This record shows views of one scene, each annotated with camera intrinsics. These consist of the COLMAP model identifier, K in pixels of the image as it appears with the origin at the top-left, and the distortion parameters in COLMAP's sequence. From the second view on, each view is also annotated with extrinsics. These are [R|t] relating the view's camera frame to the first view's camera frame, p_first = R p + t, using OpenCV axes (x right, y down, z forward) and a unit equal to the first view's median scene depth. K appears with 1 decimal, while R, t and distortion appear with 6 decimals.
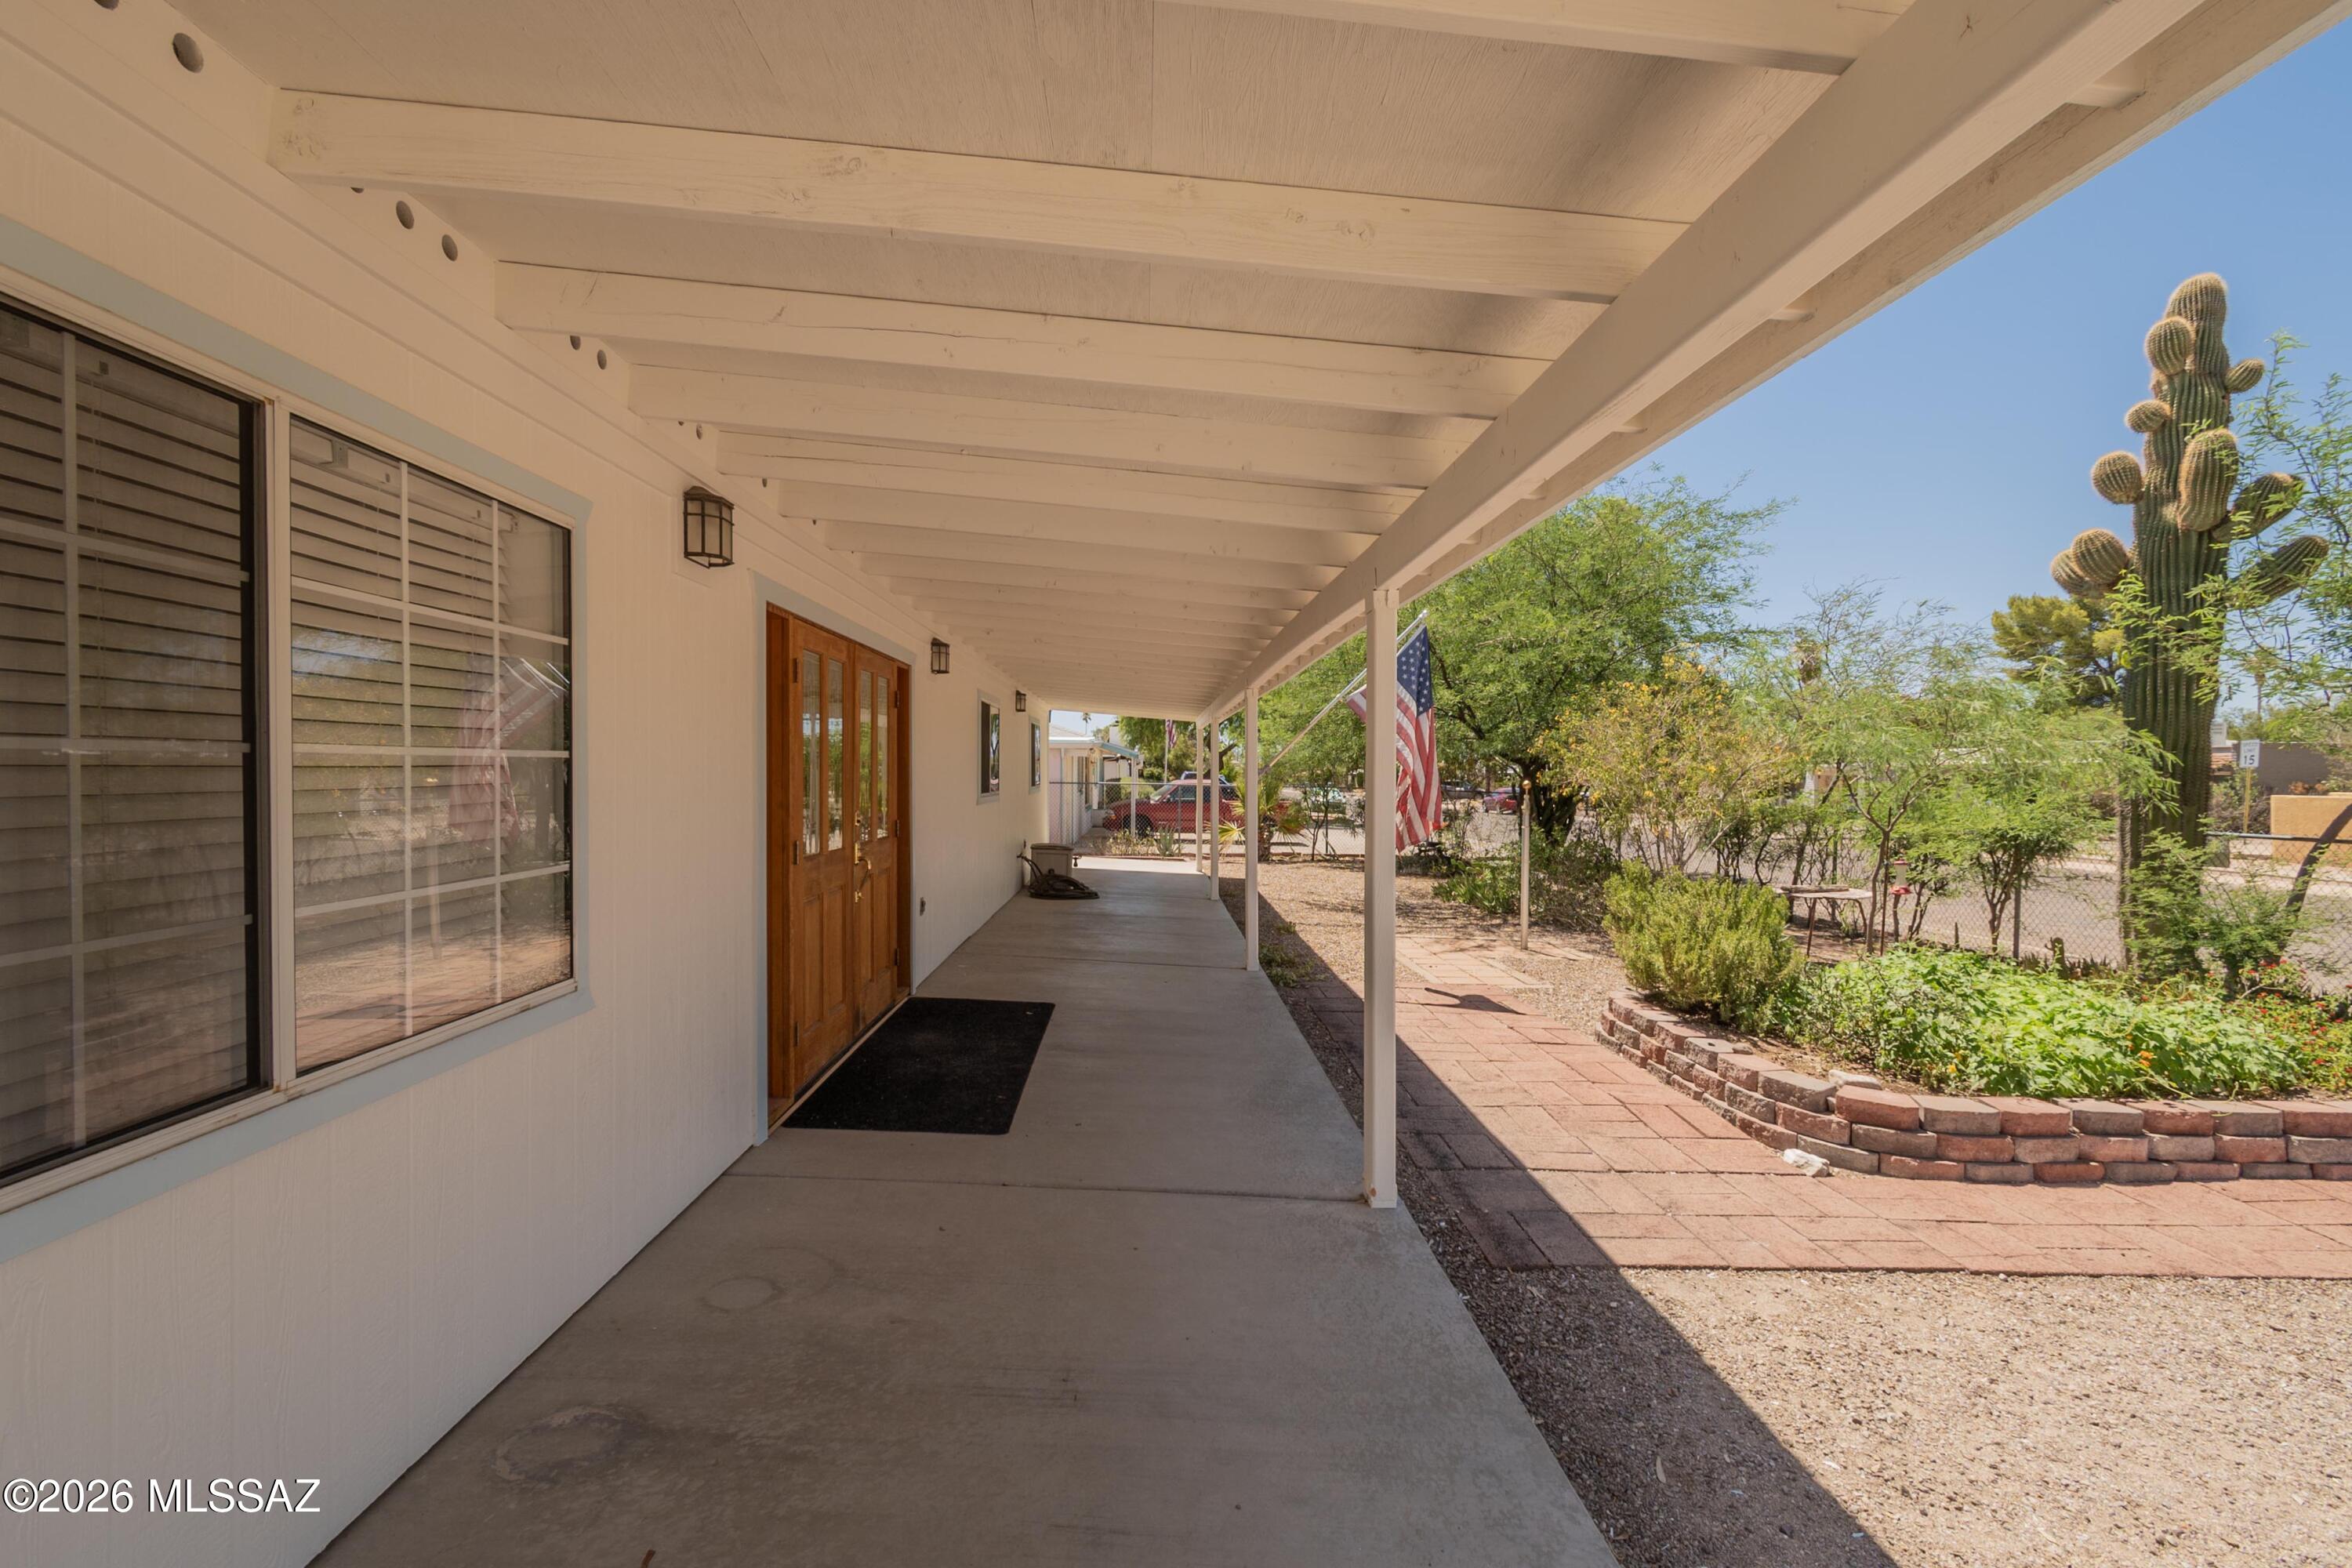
lens RADIAL K [[1049.0, 0, 1171.9], [0, 1049.0, 782.7], [0, 0, 1]] dist [0.006540, -0.003543]
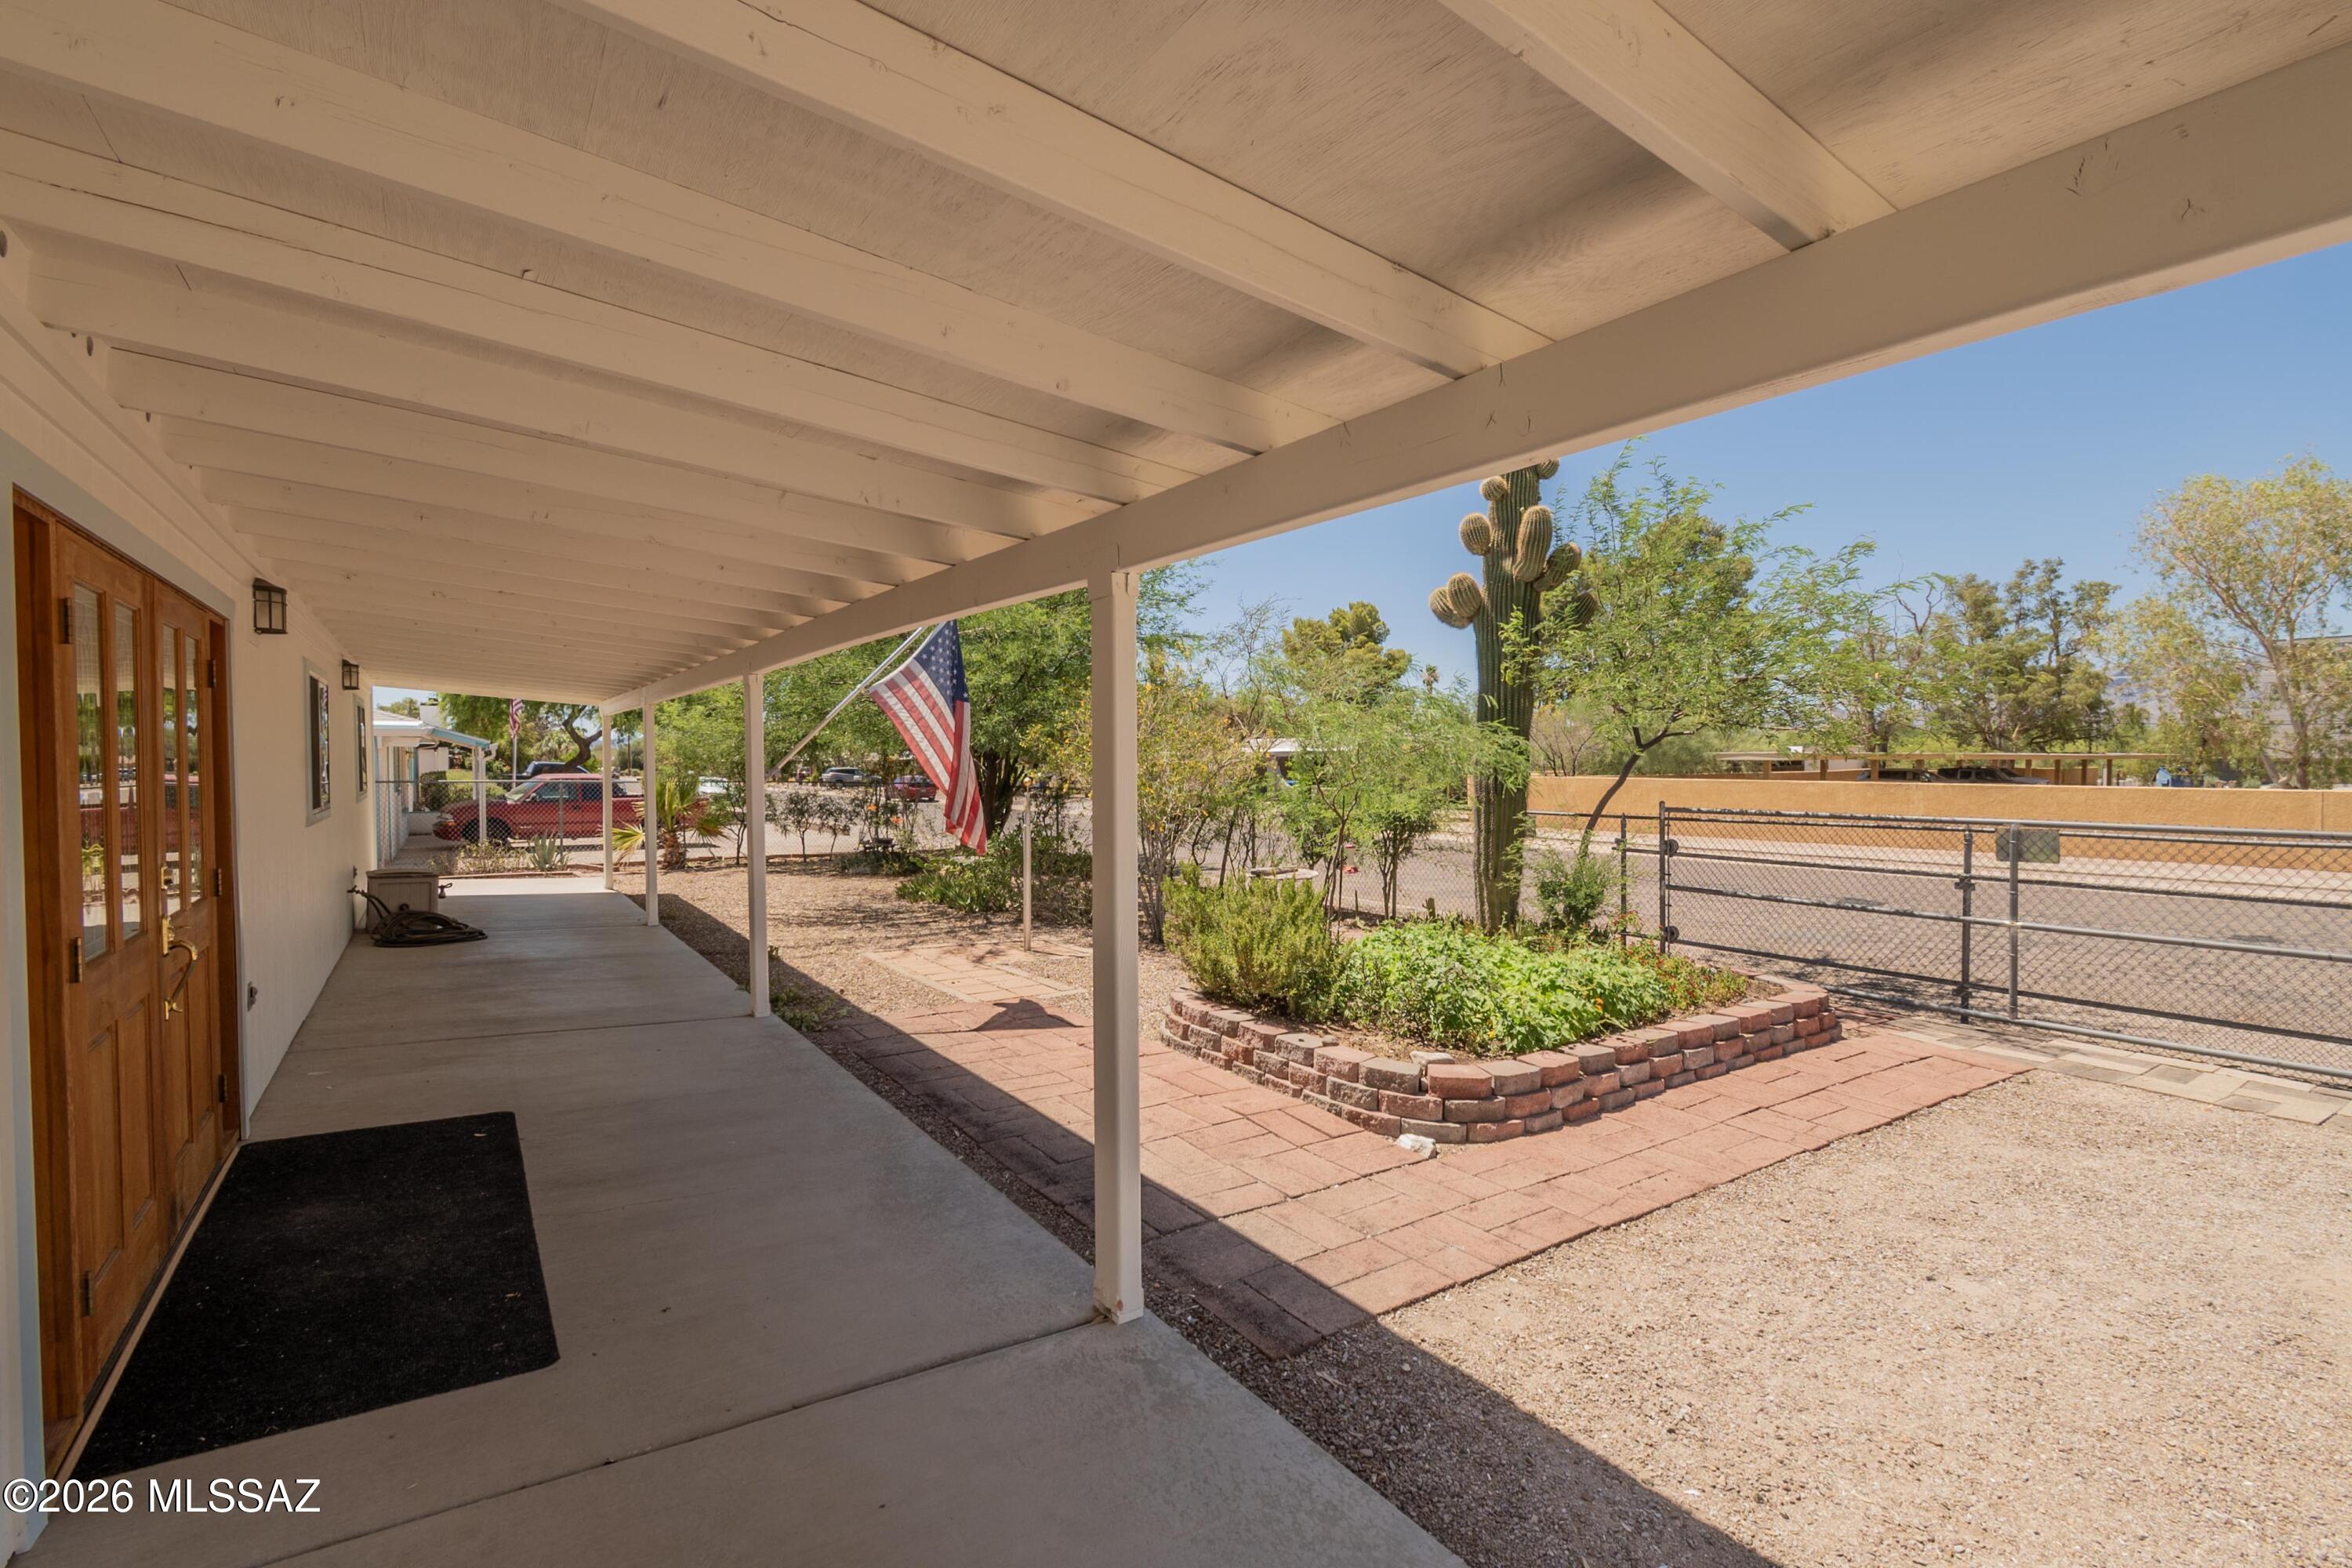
lens RADIAL K [[1049.0, 0, 1173.8], [0, 1049.0, 784.3], [0, 0, 1]] dist [0.006540, -0.003543]
pose [[0.837845, -0.018869, 0.545582, -0.142425], [0.010470, 0.999774, 0.018498, -0.021979], [-0.545807, -0.009786, 0.837853, 0.193881]]
